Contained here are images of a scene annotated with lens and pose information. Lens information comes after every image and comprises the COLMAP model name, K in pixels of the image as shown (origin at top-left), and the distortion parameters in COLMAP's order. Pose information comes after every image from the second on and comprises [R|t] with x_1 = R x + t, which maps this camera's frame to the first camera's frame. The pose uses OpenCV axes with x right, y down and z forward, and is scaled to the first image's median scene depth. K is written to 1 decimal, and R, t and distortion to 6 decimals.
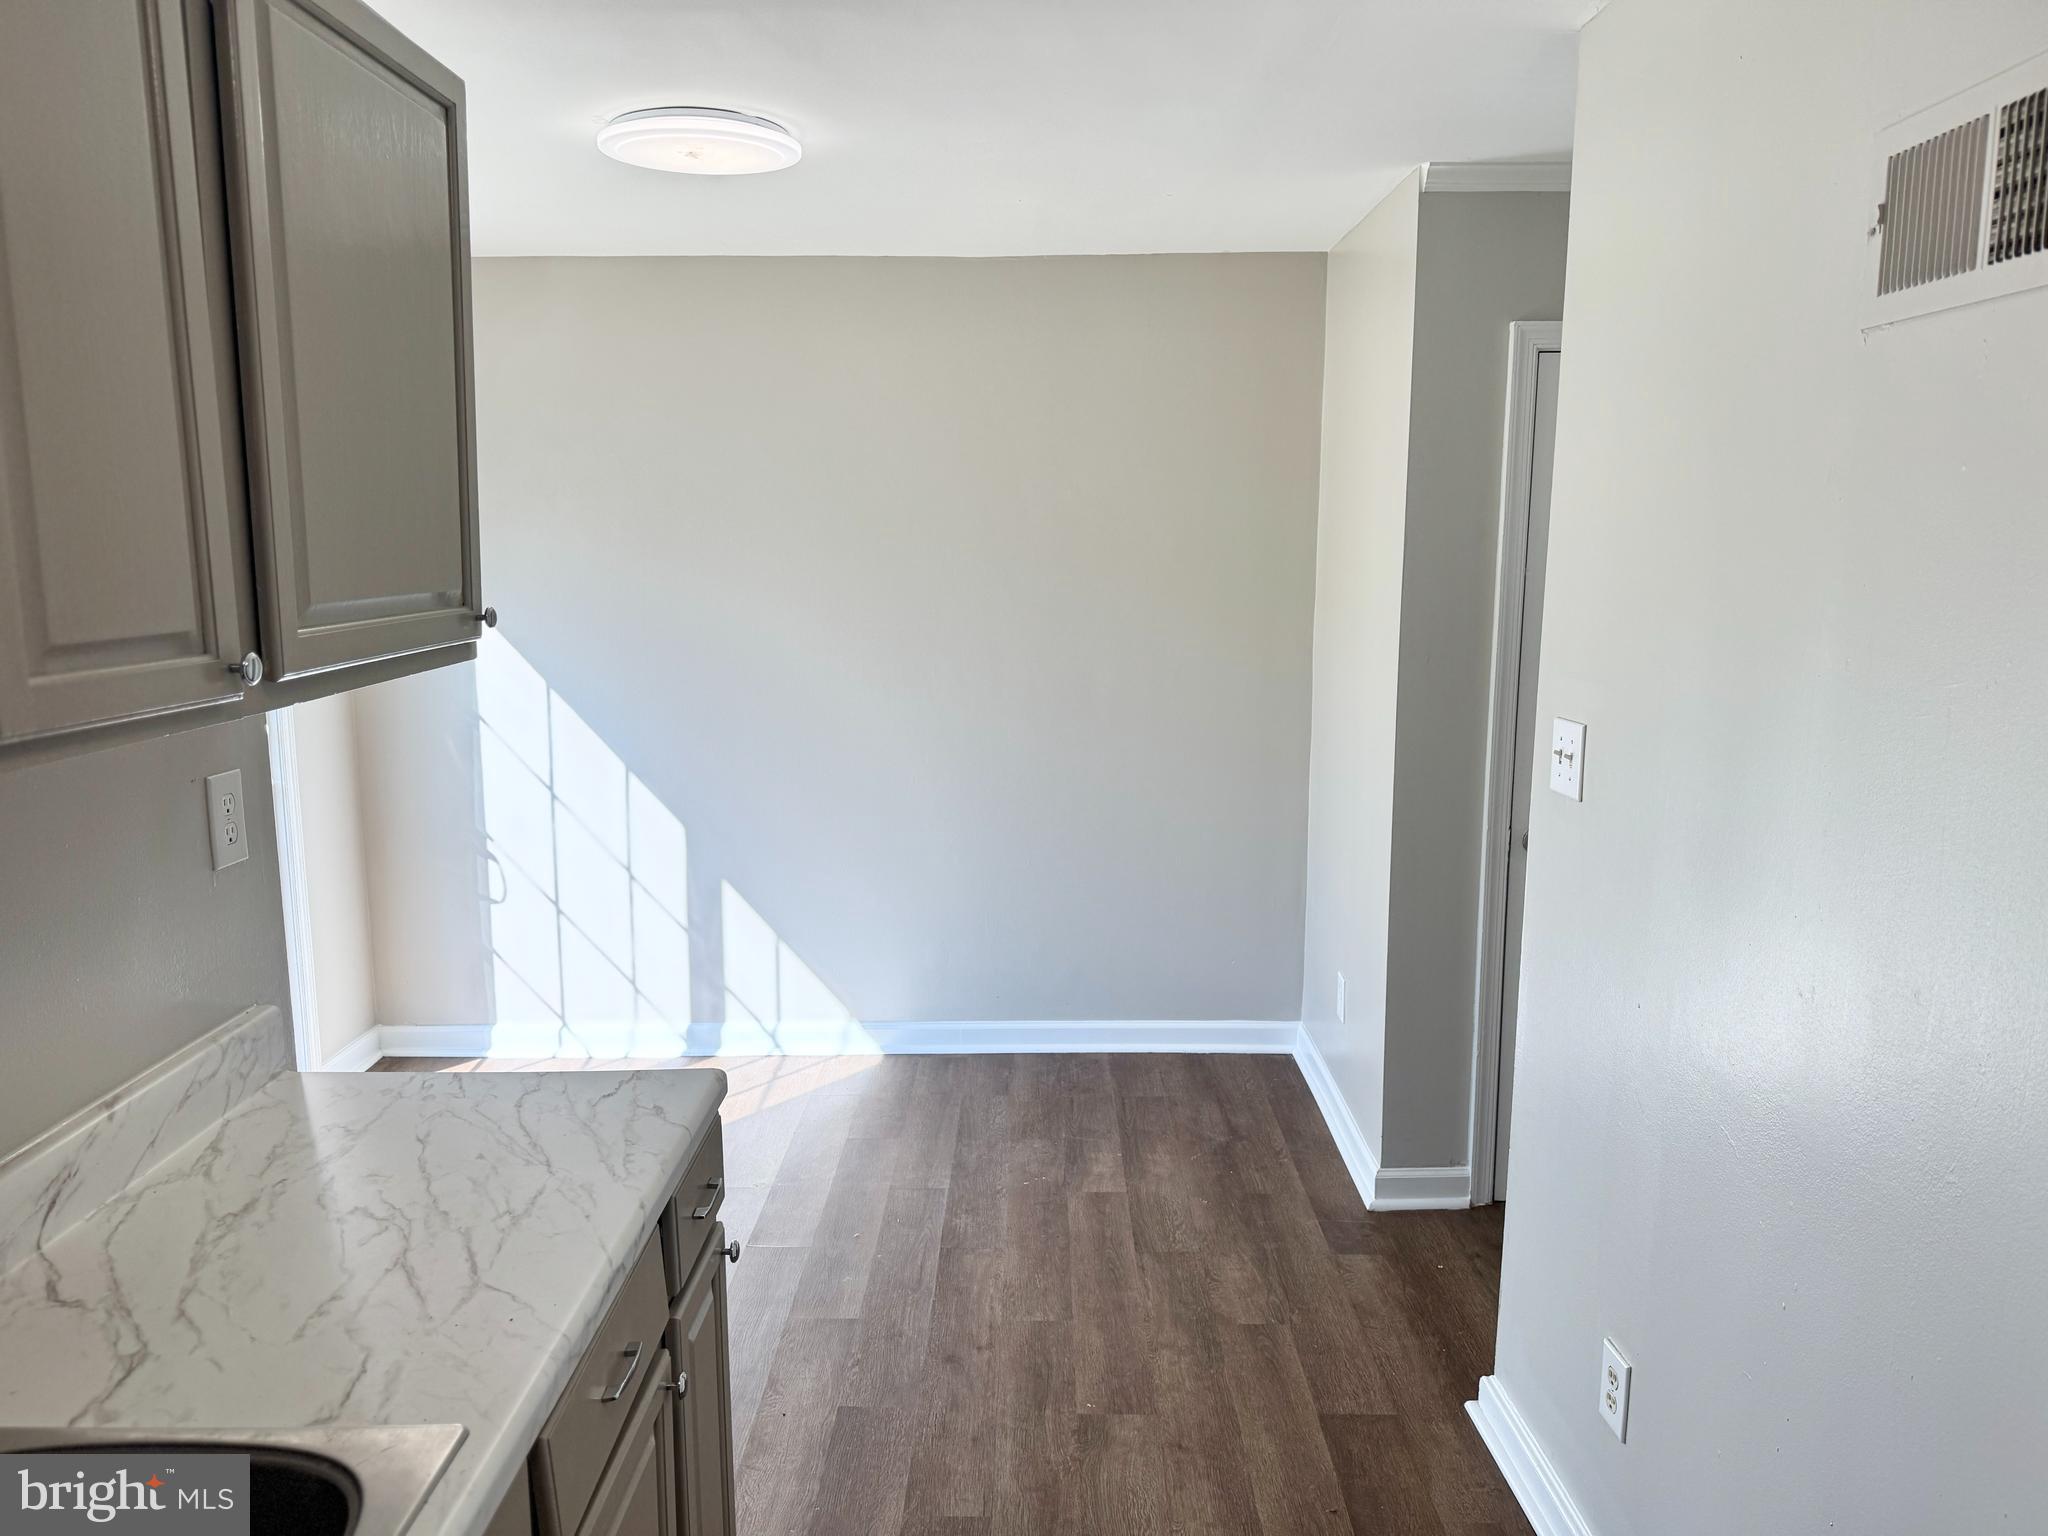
lens RADIAL K [[1436.7, 0, 1022.7], [0, 1436.7, 771.8], [0, 0, 1]] dist [0.052584, -0.069433]
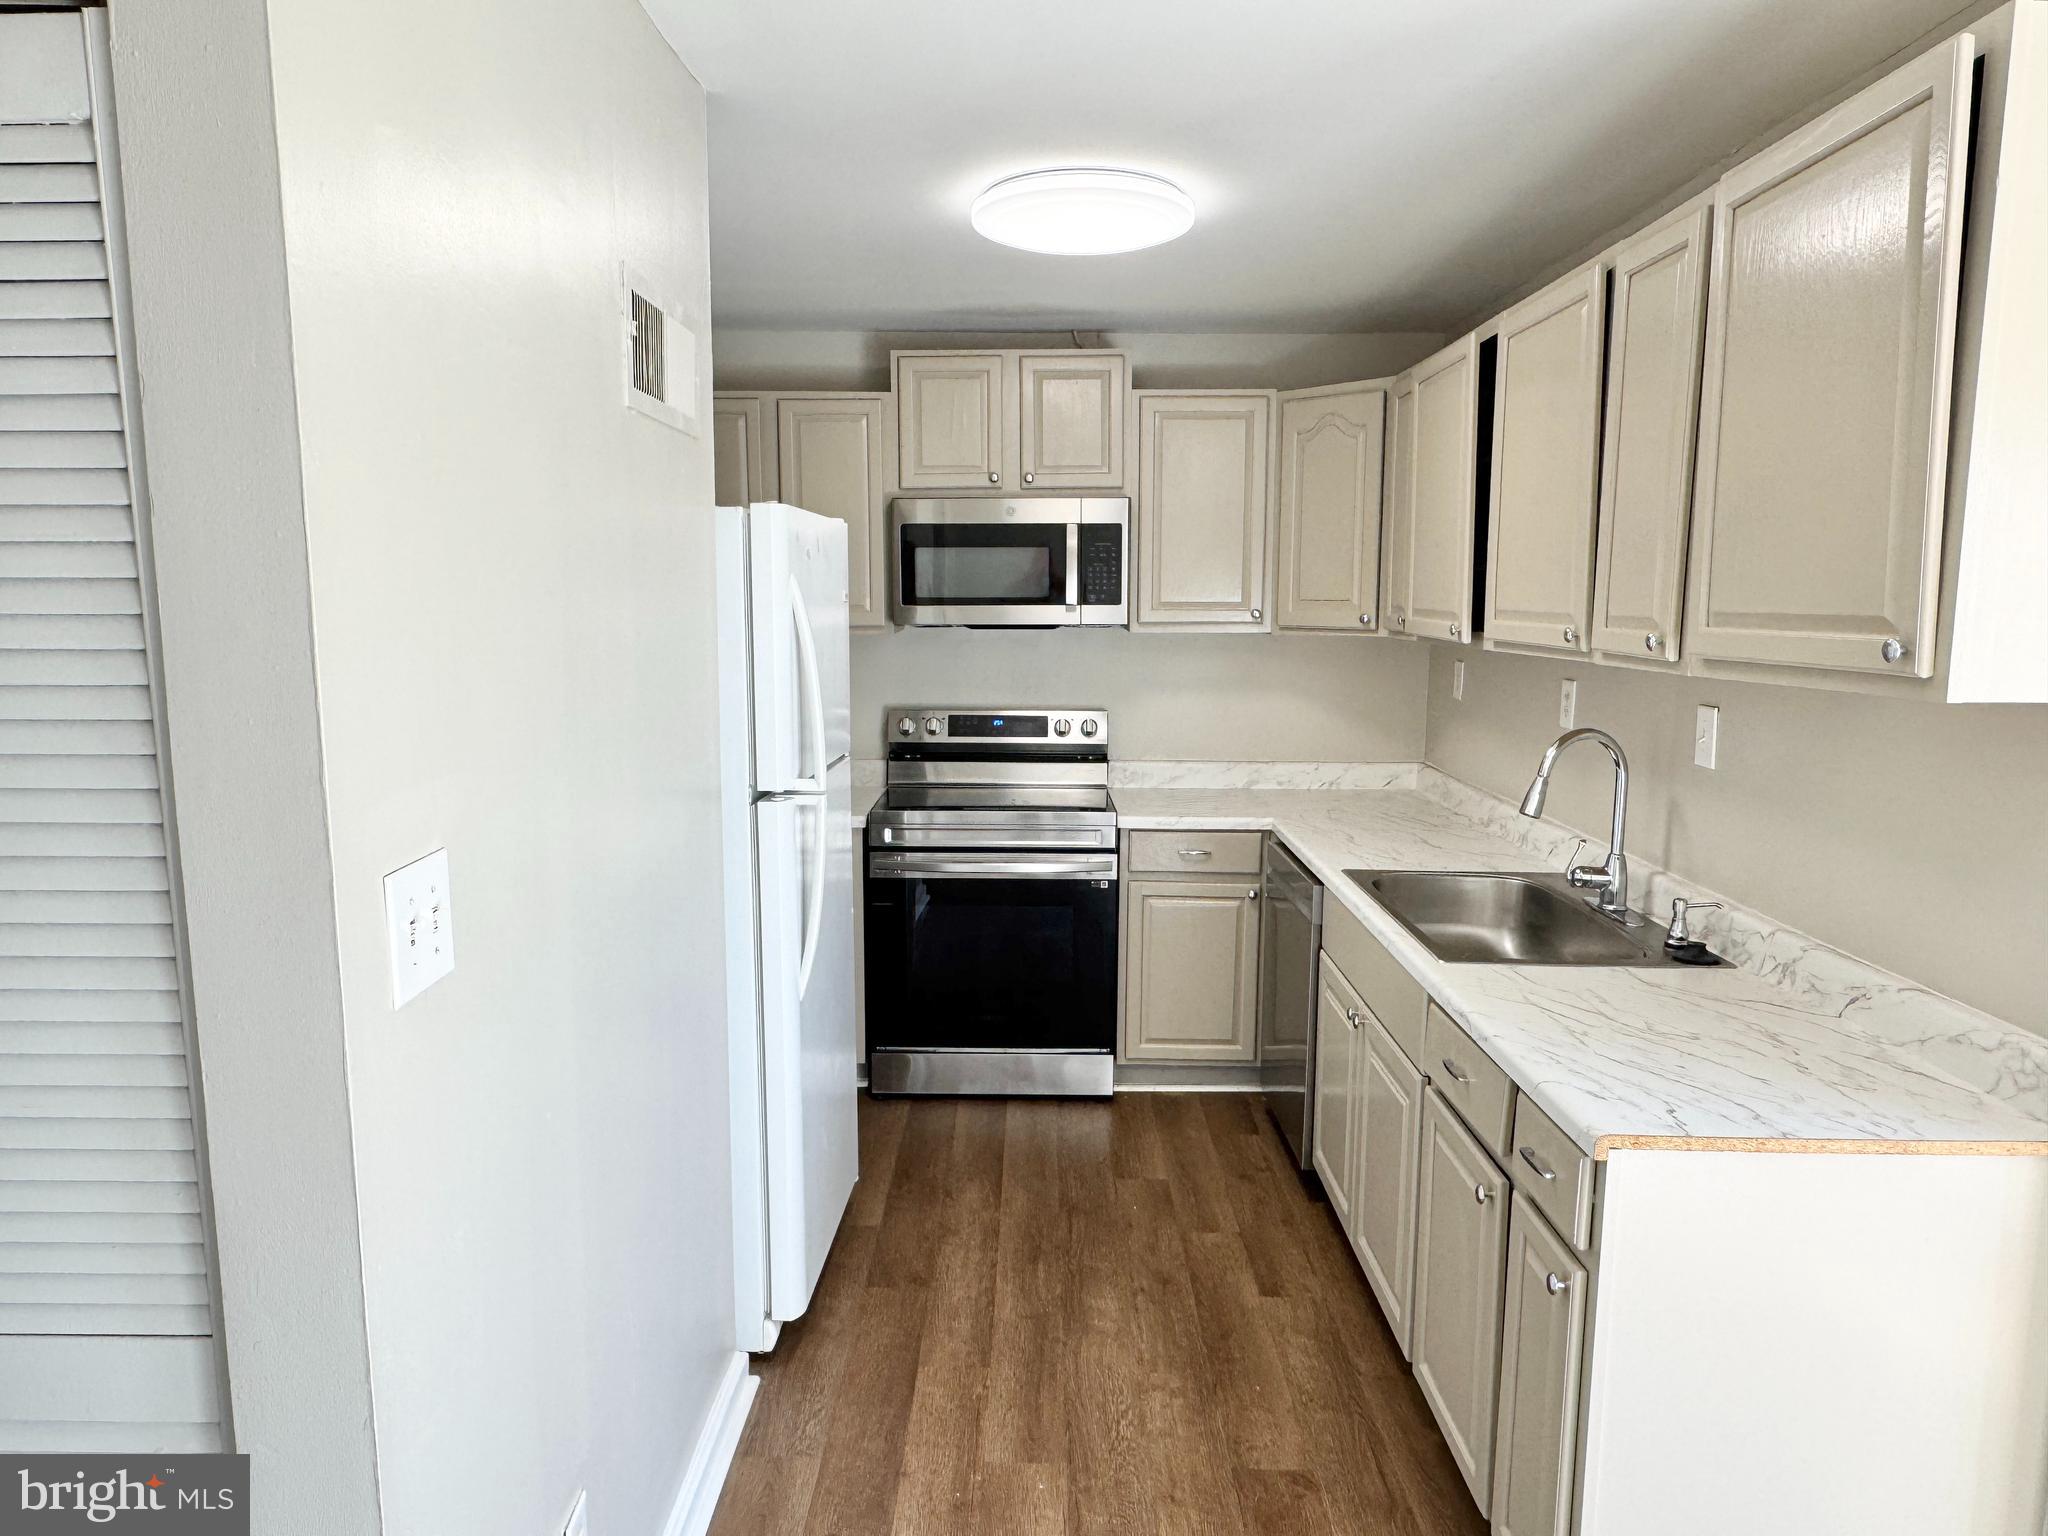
lens RADIAL K [[1349.9, 0, 1027.3], [0, 1349.9, 781.9], [0, 0, 1]] dist [-0.009130, 0.005901]
pose [[-0.999964, -0.003313, 0.007820, 0.173542], [-0.000887, 0.956462, 0.291856, -0.296236], [-0.008447, 0.291838, -0.956430, 1.987728]]
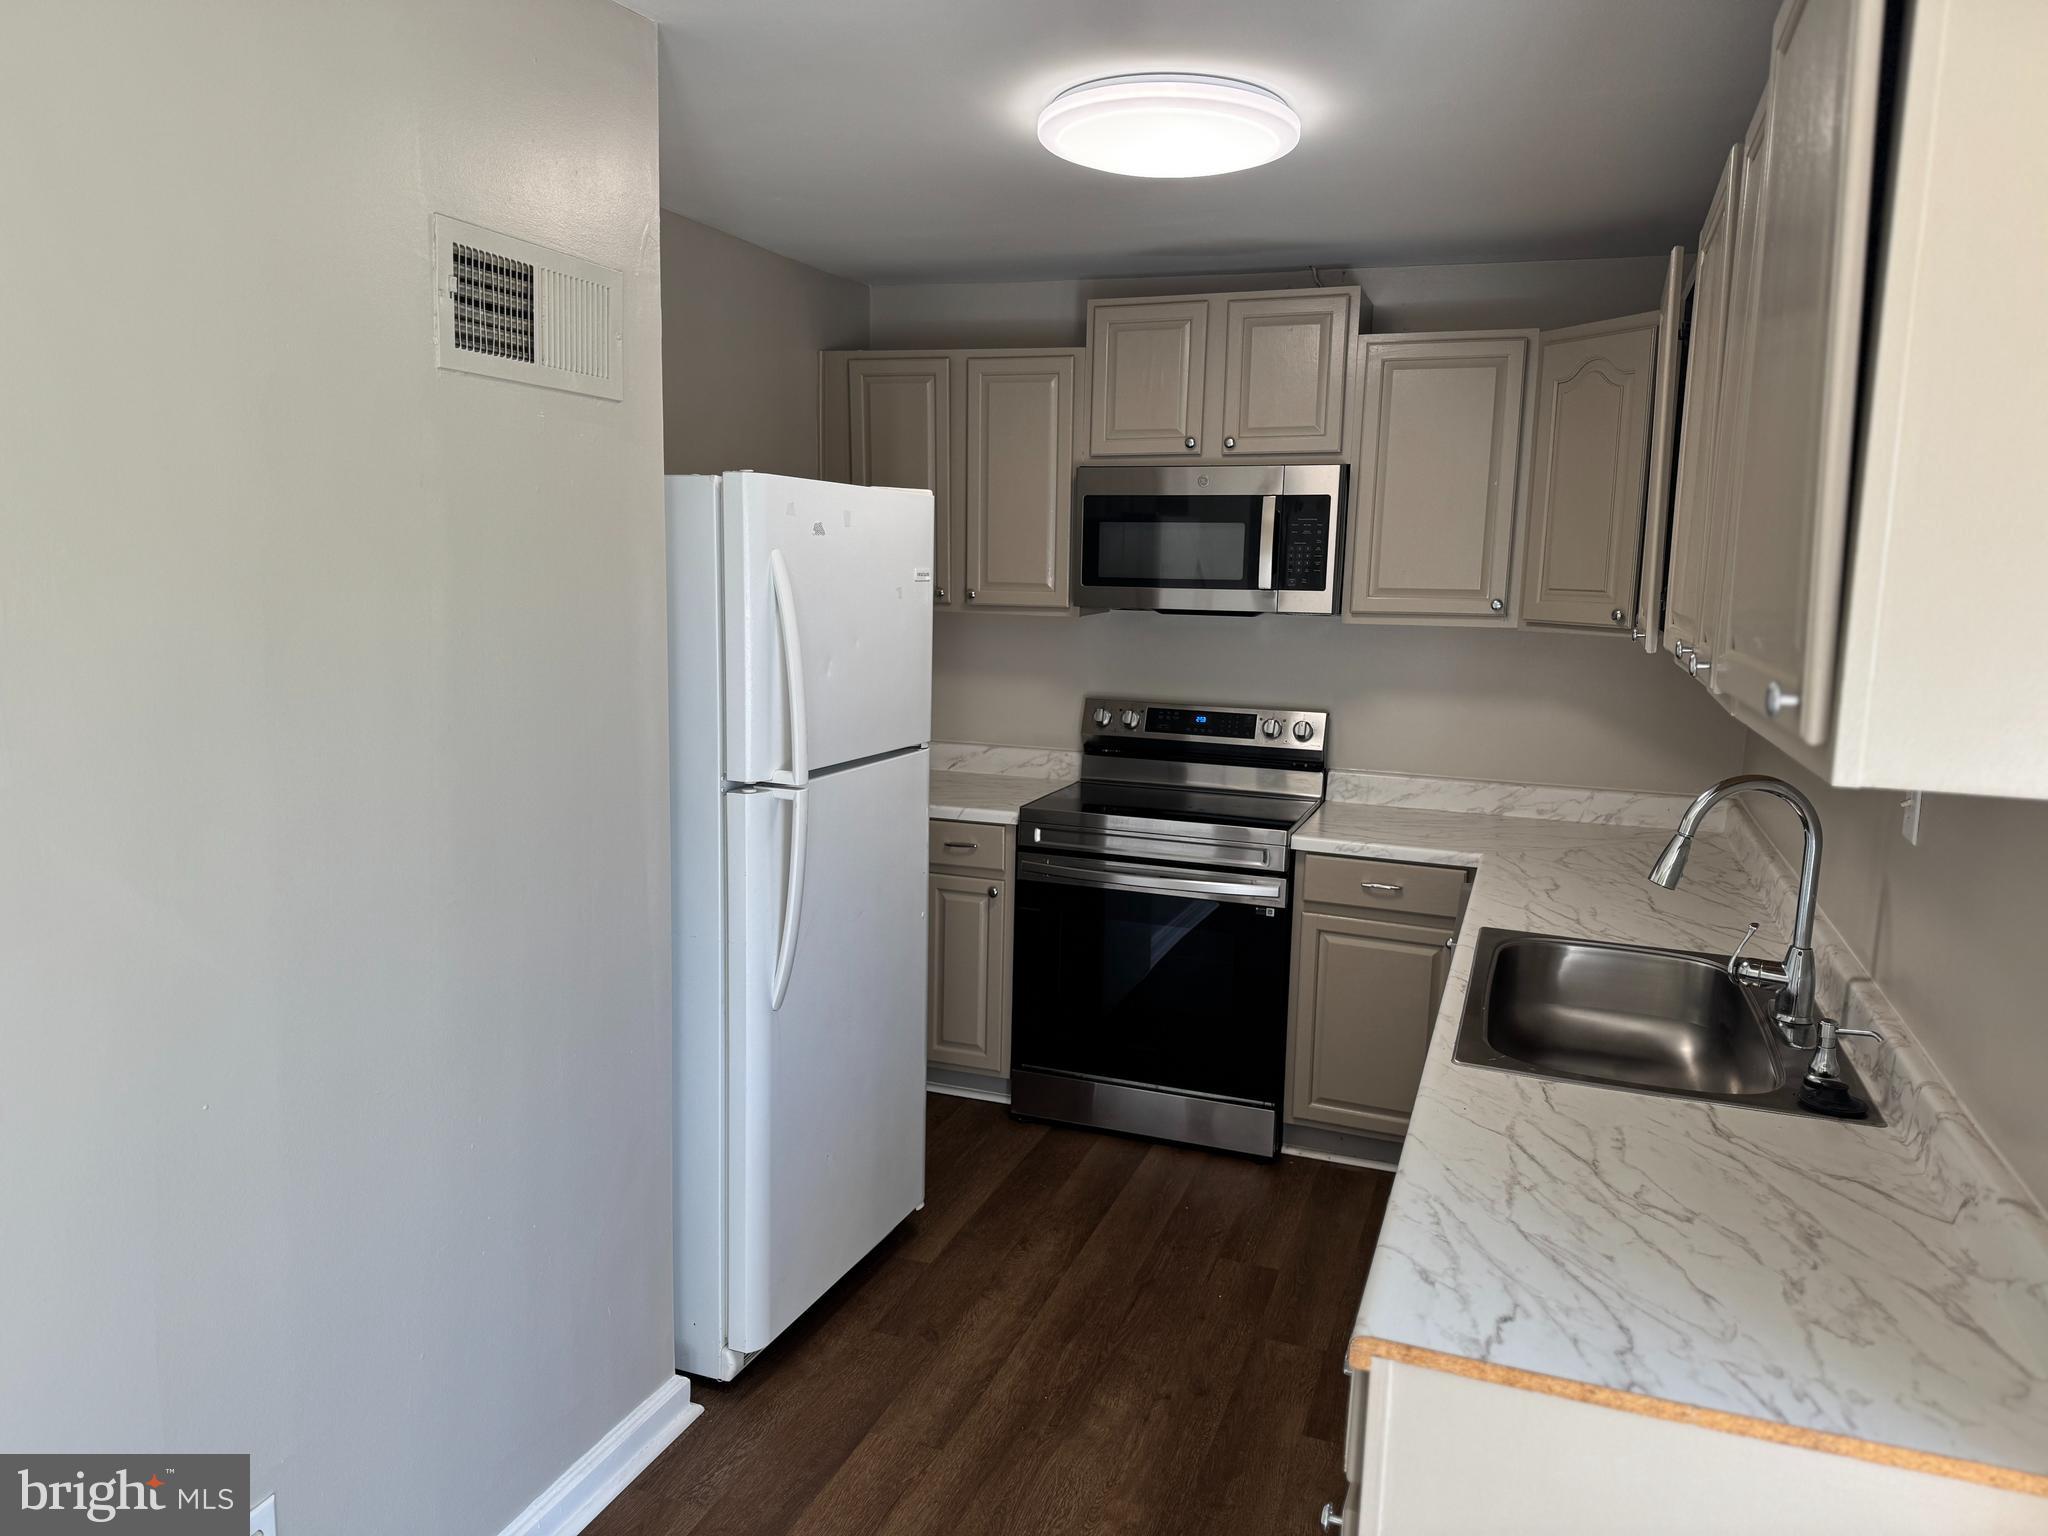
lens RADIAL K [[1436.7, 0, 1029.0], [0, 1436.7, 771.3], [0, 0, 1]] dist [0.052584, -0.069433]
pose [[-0.940045, -0.071089, 0.333559, -0.307298], [0.030812, 0.956333, 0.290650, -0.283630], [-0.339656, 0.283502, -0.896806, 1.792432]]
